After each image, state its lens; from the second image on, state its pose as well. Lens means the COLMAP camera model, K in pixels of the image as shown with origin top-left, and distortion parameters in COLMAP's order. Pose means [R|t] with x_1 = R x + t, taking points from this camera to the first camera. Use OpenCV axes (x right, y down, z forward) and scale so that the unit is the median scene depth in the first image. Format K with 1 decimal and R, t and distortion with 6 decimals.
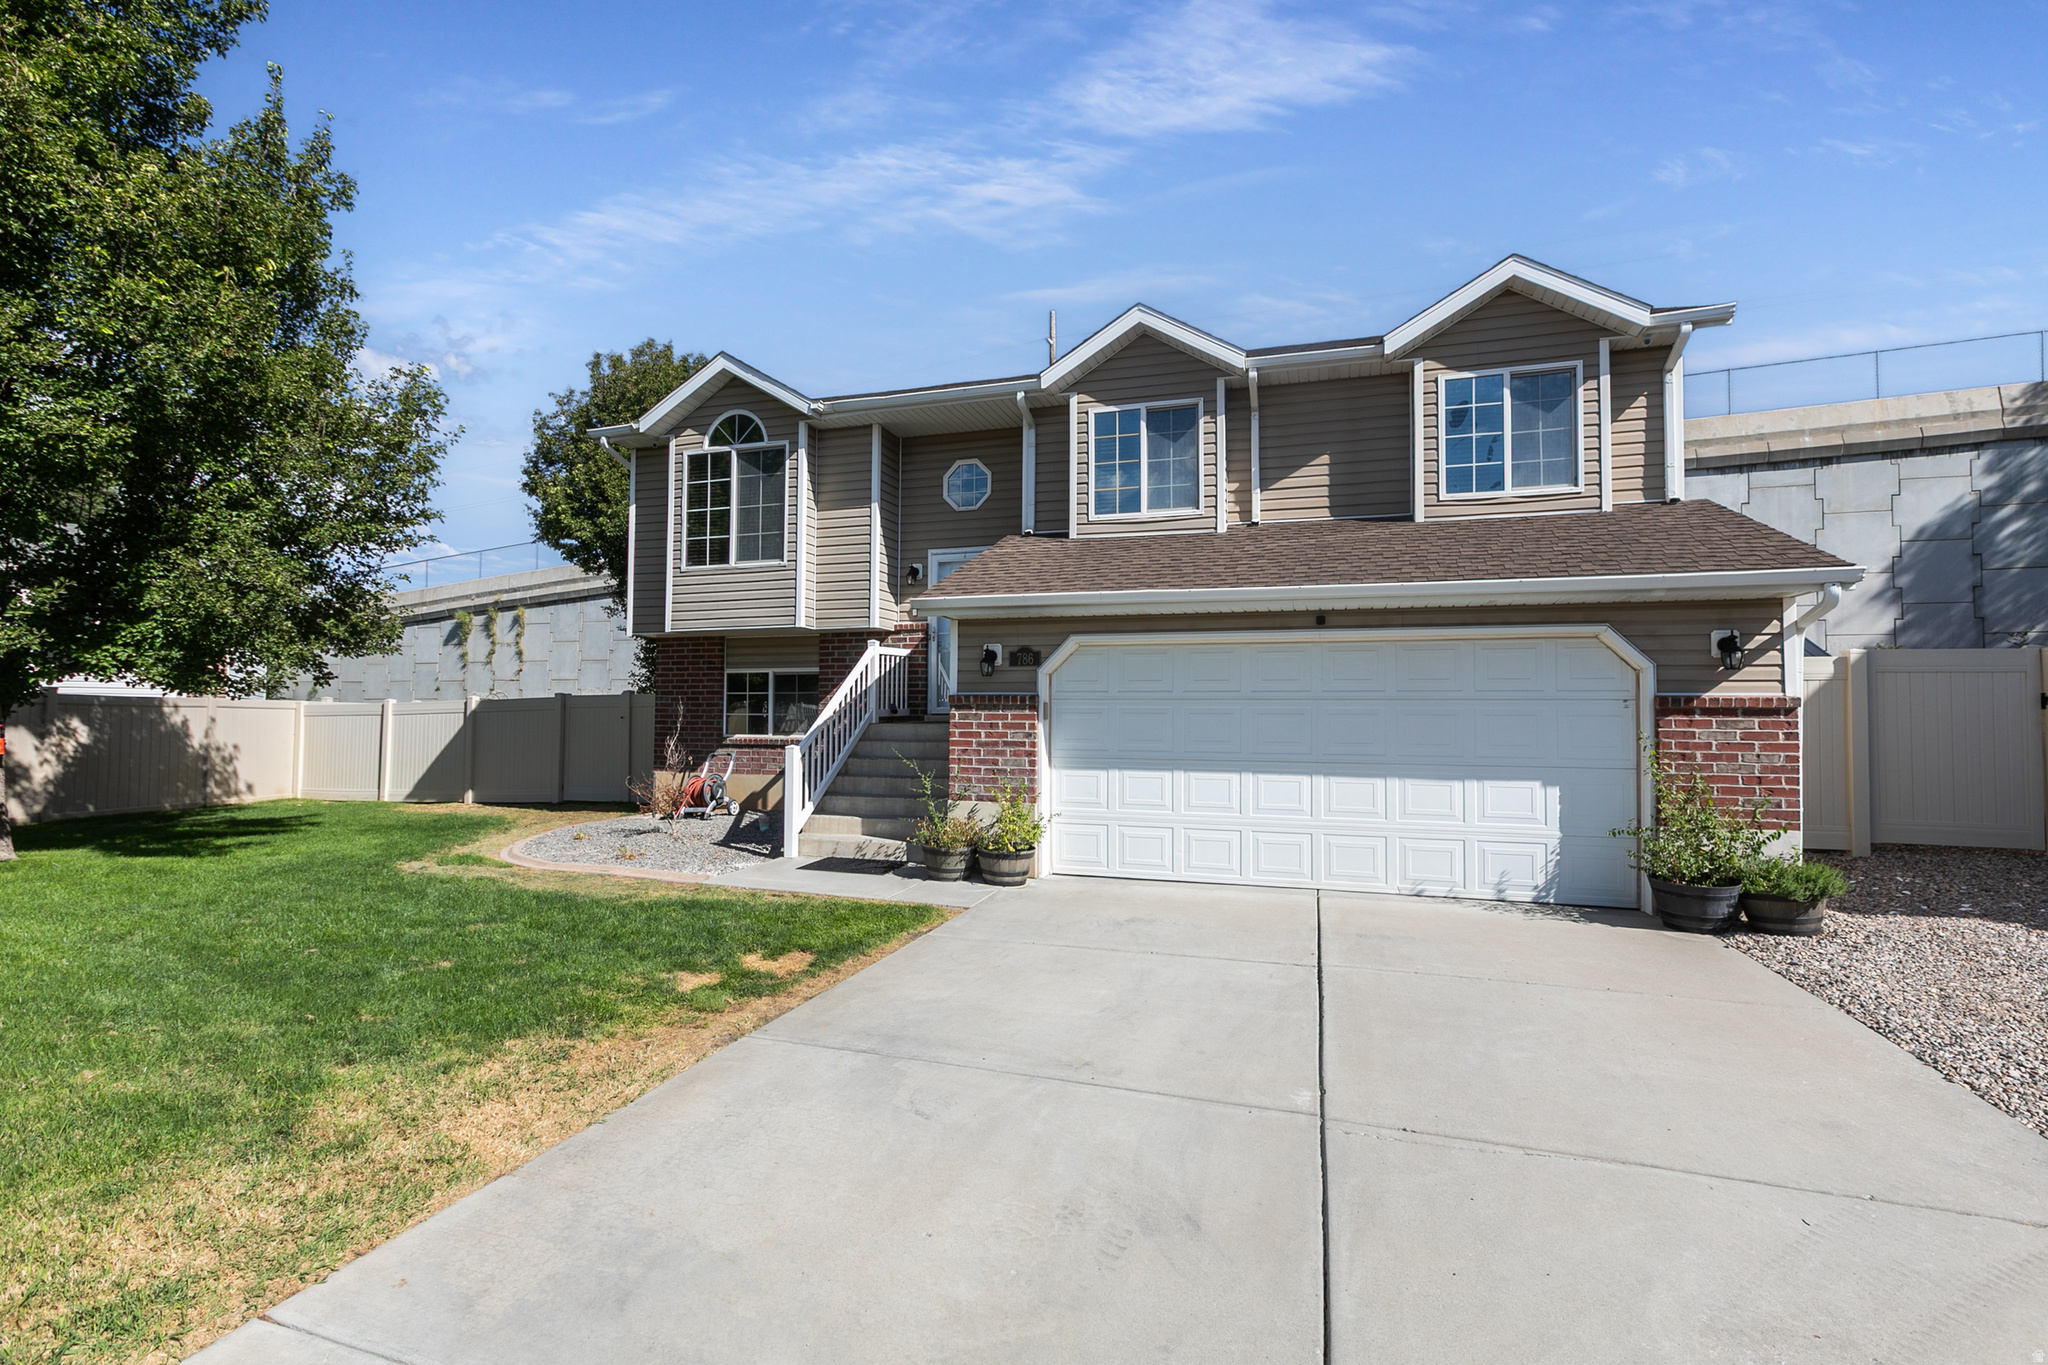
lens RADIAL K [[897.7, 0, 1017.6], [0, 897.7, 688.2], [0, 0, 1]] dist [-0.000033, 0.000223]
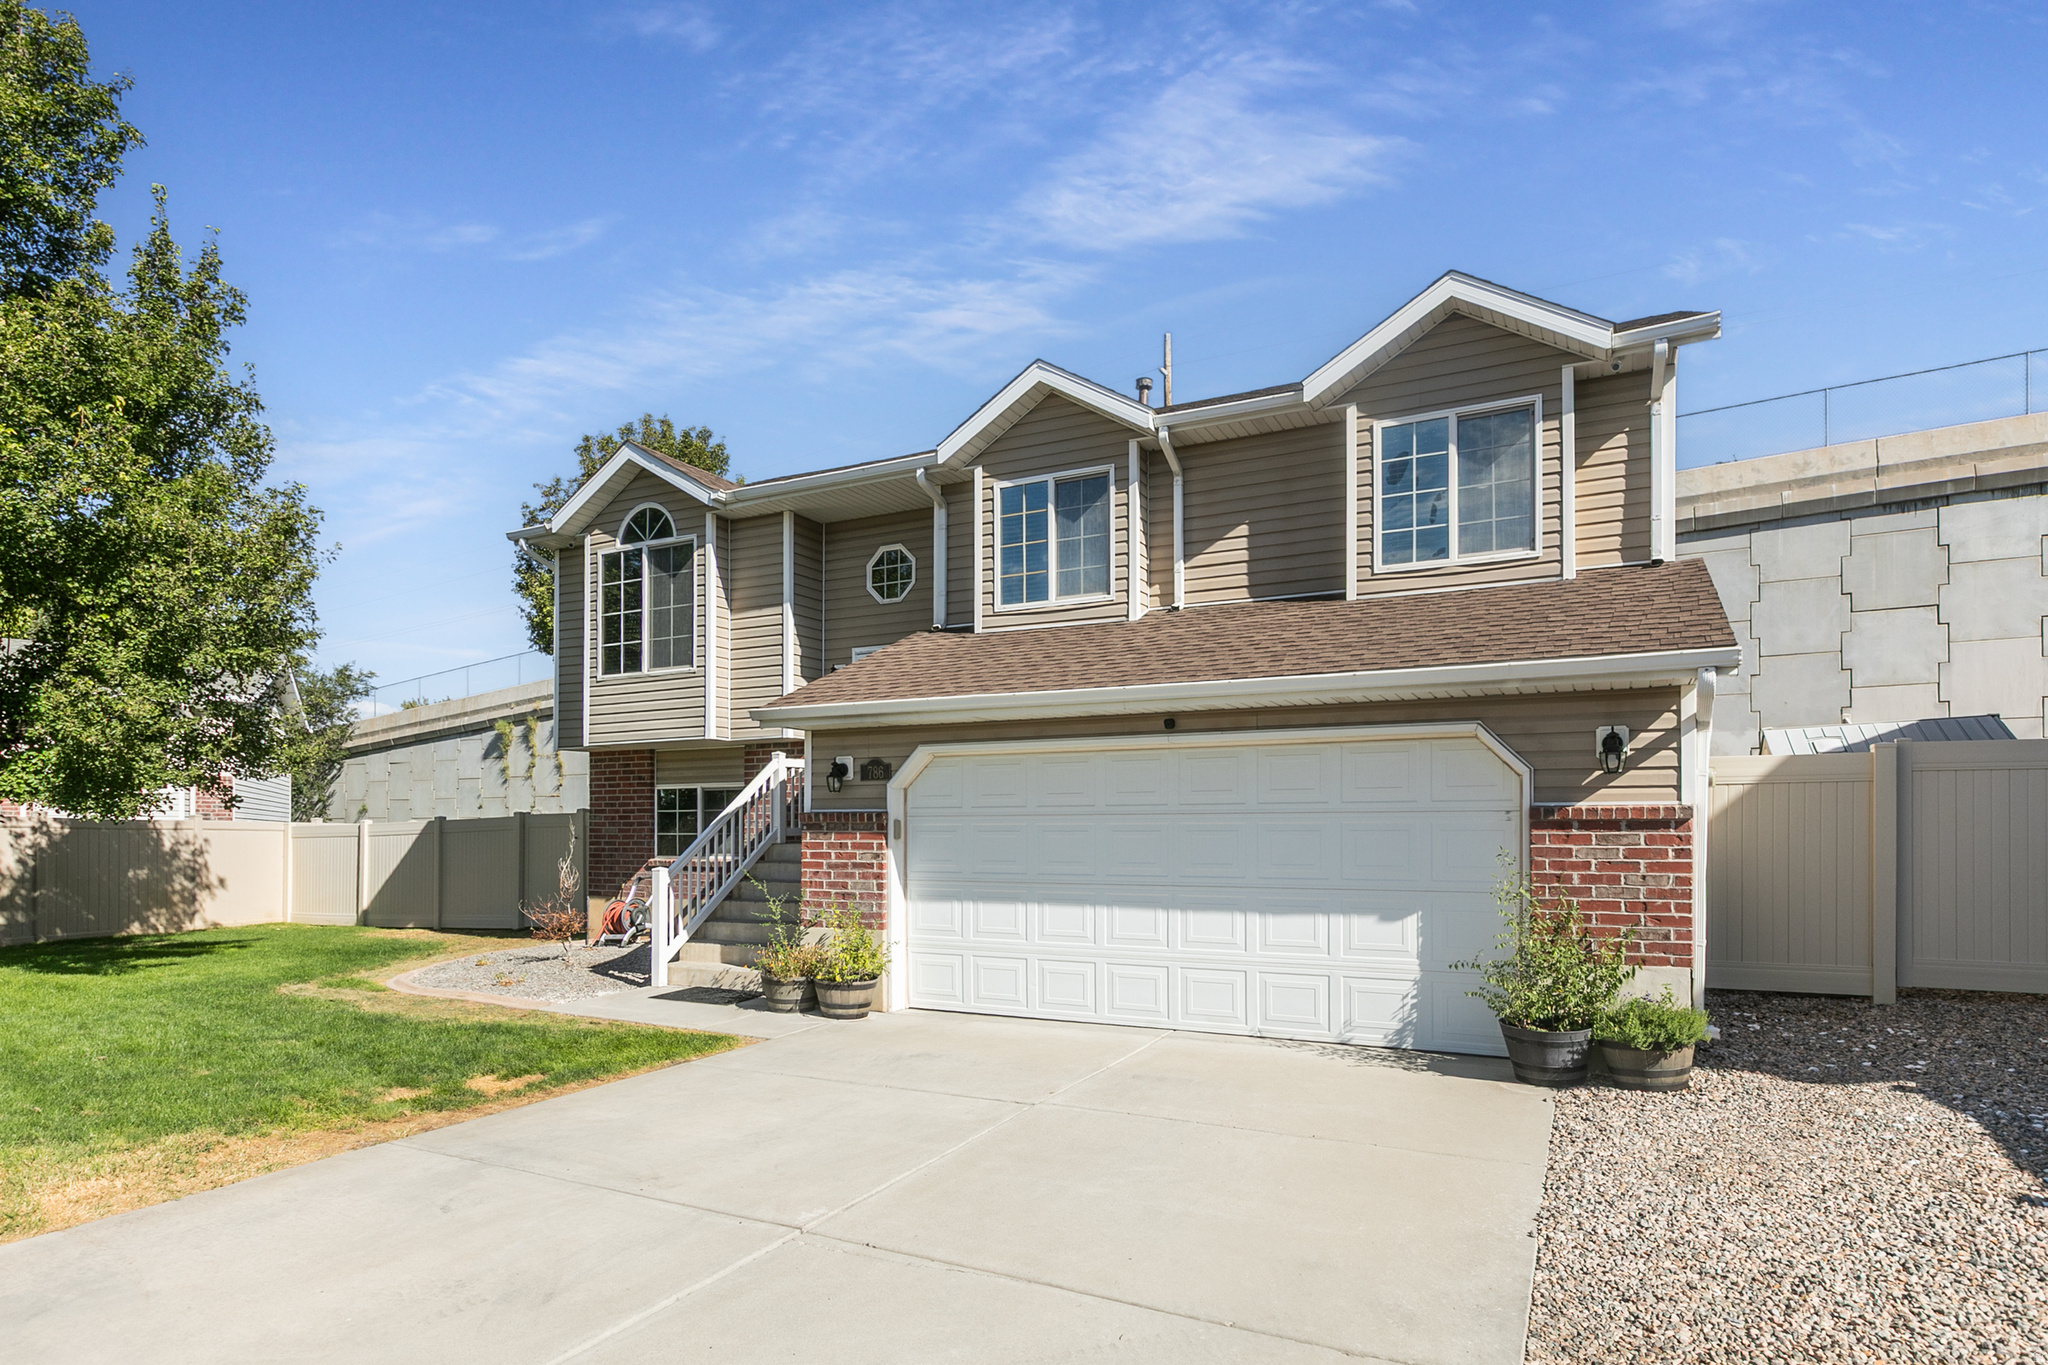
lens RADIAL K [[1091.0, 0, 1000.2], [0, 1091.0, 823.3], [0, 0, 1]] dist [0.001362, 0.000571]
pose [[0.986646, -0.009374, -0.162609, 0.259384], [0.013251, 0.999653, 0.022776, -0.003549], [0.162339, -0.024627, 0.986428, -0.060073]]
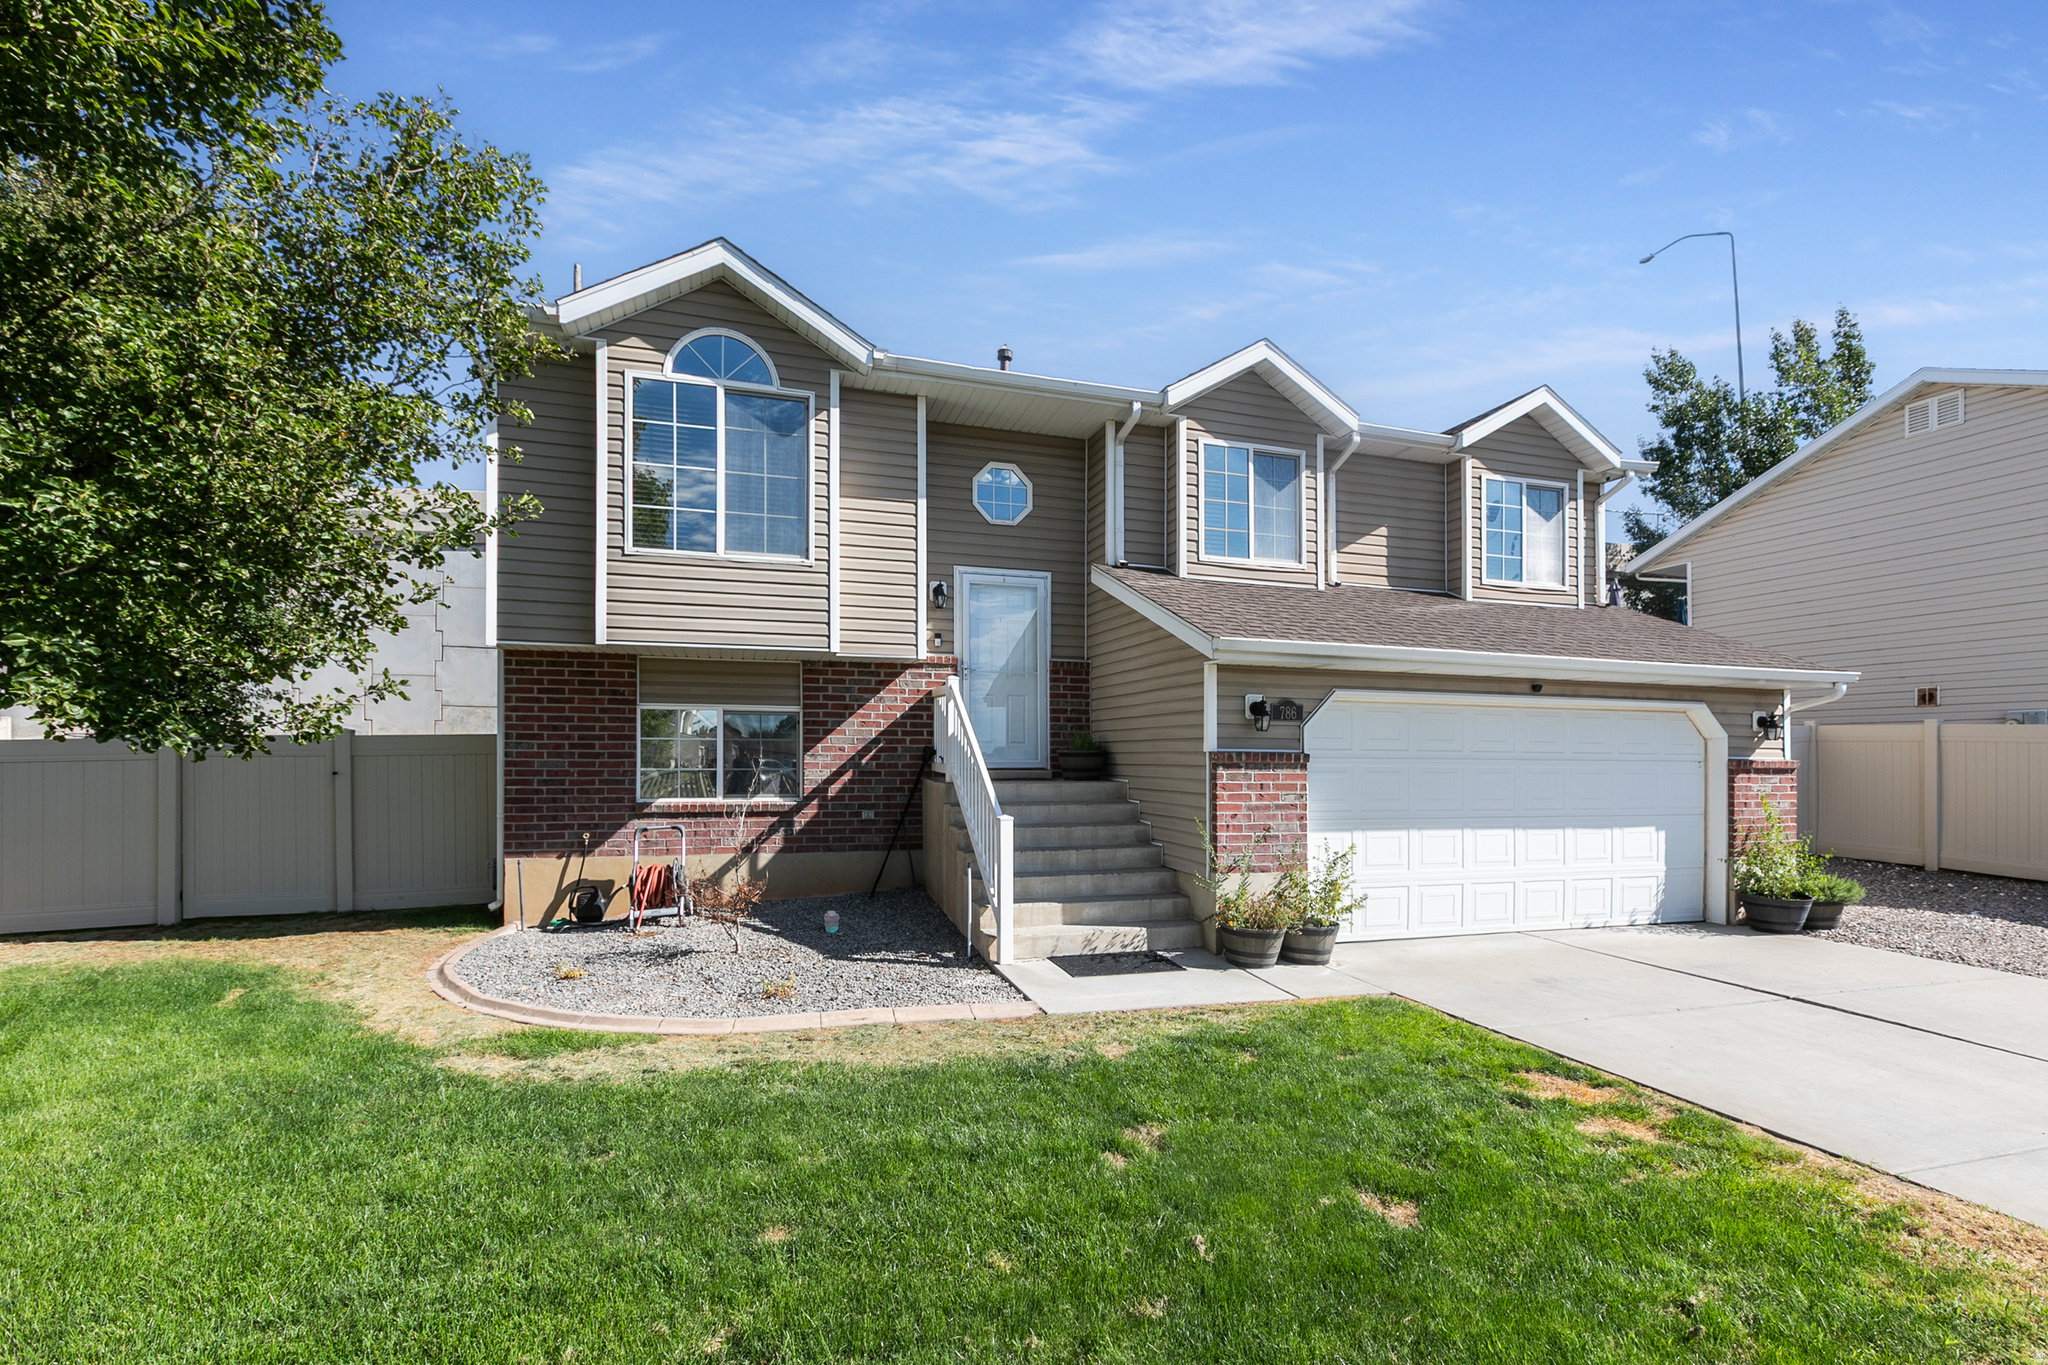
lens RADIAL K [[927.6, 0, 1022.3], [0, 927.6, 756.9], [0, 0, 1]] dist [-0.002055, 0.000025]
pose [[0.819932, 0.001512, 0.572459, -0.621381], [-0.020738, 0.999419, 0.027064, -0.006604], [-0.572086, -0.034063, 0.819486, 0.319392]]
